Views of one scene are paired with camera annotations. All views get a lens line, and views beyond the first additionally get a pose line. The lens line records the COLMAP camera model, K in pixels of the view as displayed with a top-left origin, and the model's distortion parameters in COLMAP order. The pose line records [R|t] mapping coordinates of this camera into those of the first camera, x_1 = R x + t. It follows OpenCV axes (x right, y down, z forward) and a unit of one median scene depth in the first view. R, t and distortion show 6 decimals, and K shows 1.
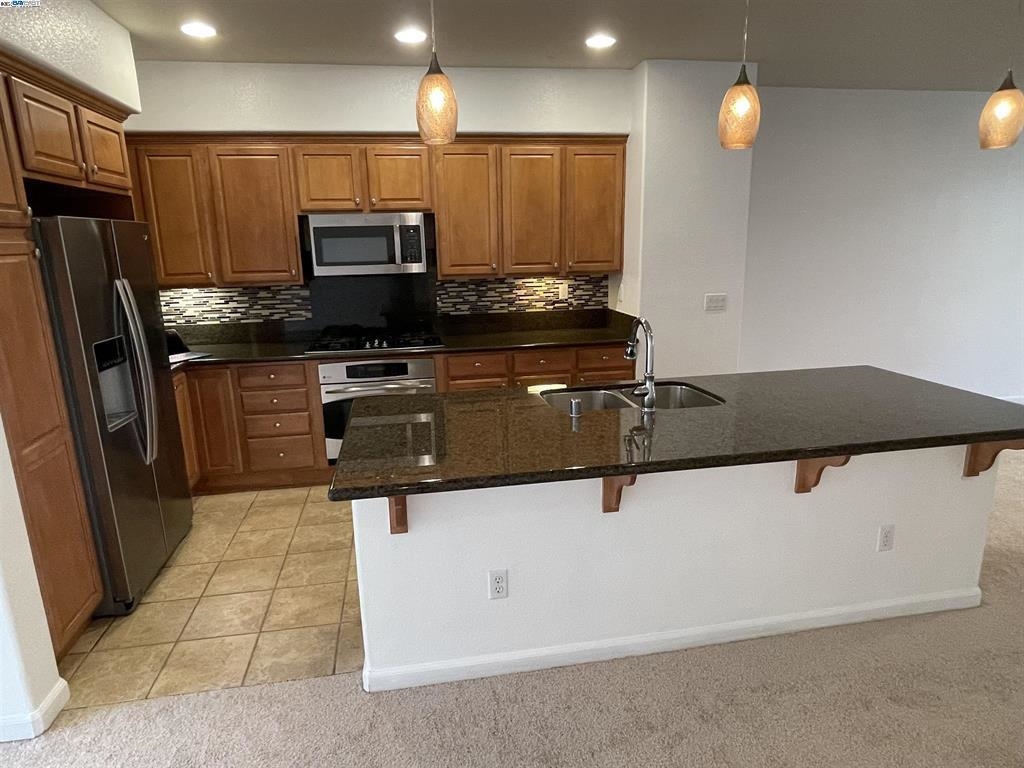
lens RADIAL K [[607.6, 0, 499.1], [0, 607.6, 383.9], [0, 0, 1]] dist [0.020516, -0.038493]
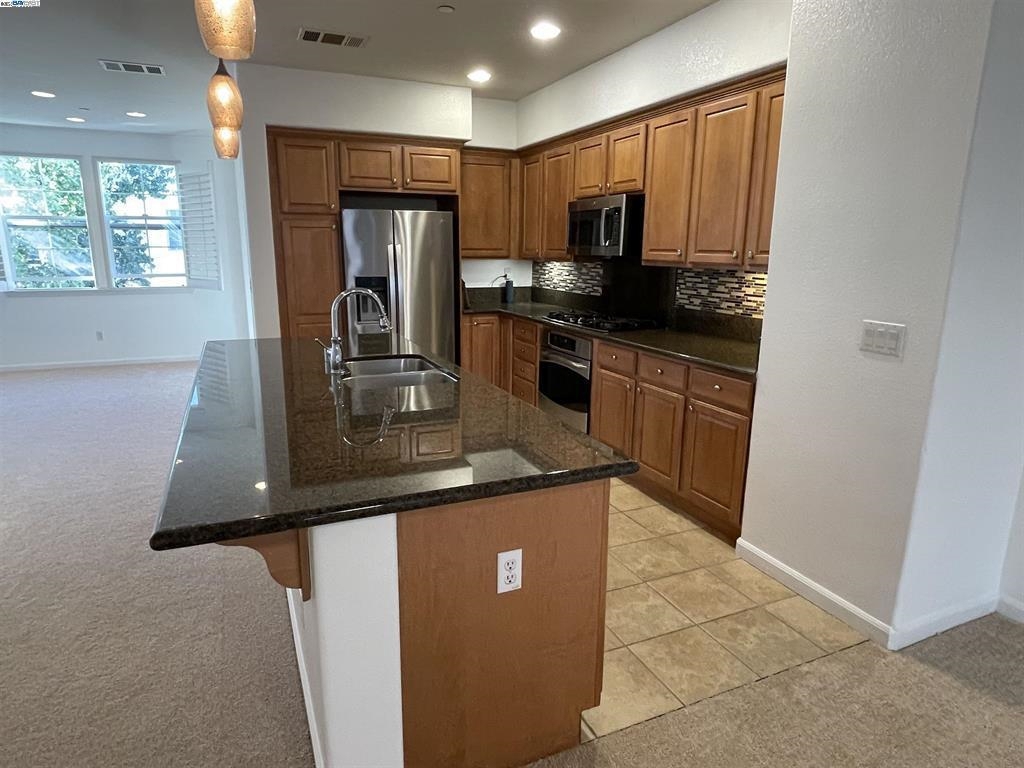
lens RADIAL K [[607.6, 0, 499.1], [0, 607.6, 383.9], [0, 0, 1]] dist [0.020516, -0.038493]
pose [[0.244952, 0.236504, -0.940247, 0.739639], [-0.233749, 0.955590, 0.179467, -0.107959], [0.940936, 0.175821, 0.289356, 0.529341]]
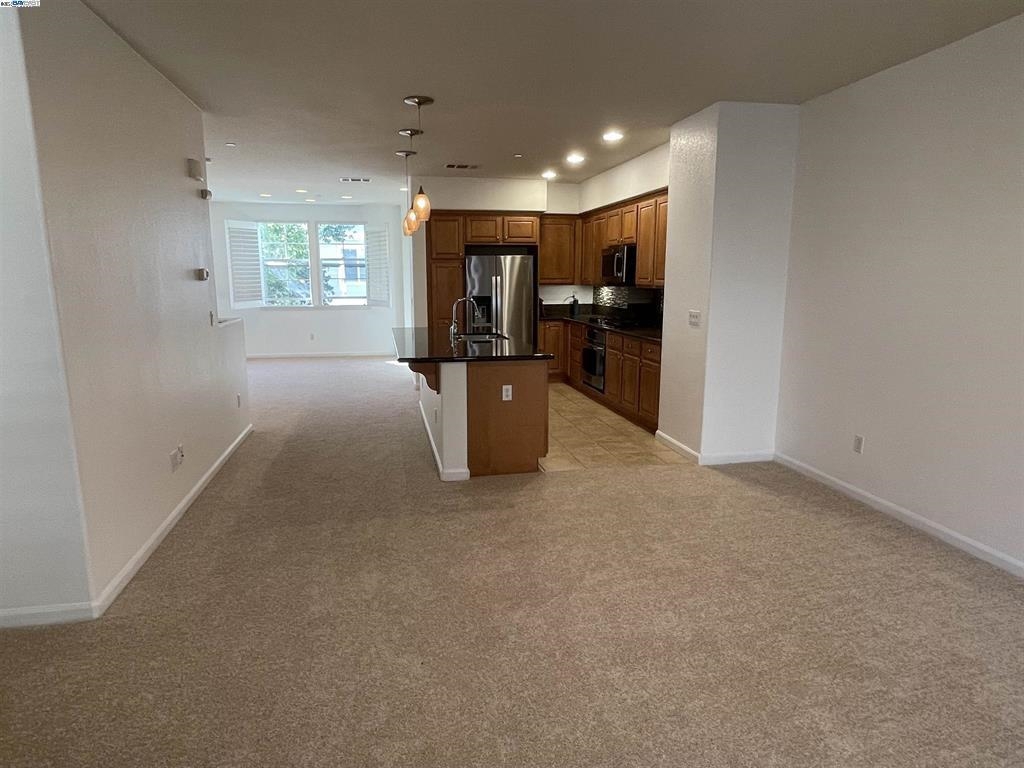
lens RADIAL K [[607.6, 0, 499.1], [0, 607.6, 383.9], [0, 0, 1]] dist [0.020516, -0.038493]
pose [[0.032397, 0.197124, -0.979843, 1.414320], [-0.227112, 0.956164, 0.184851, -0.137057], [0.973330, 0.216545, 0.075747, 0.565914]]
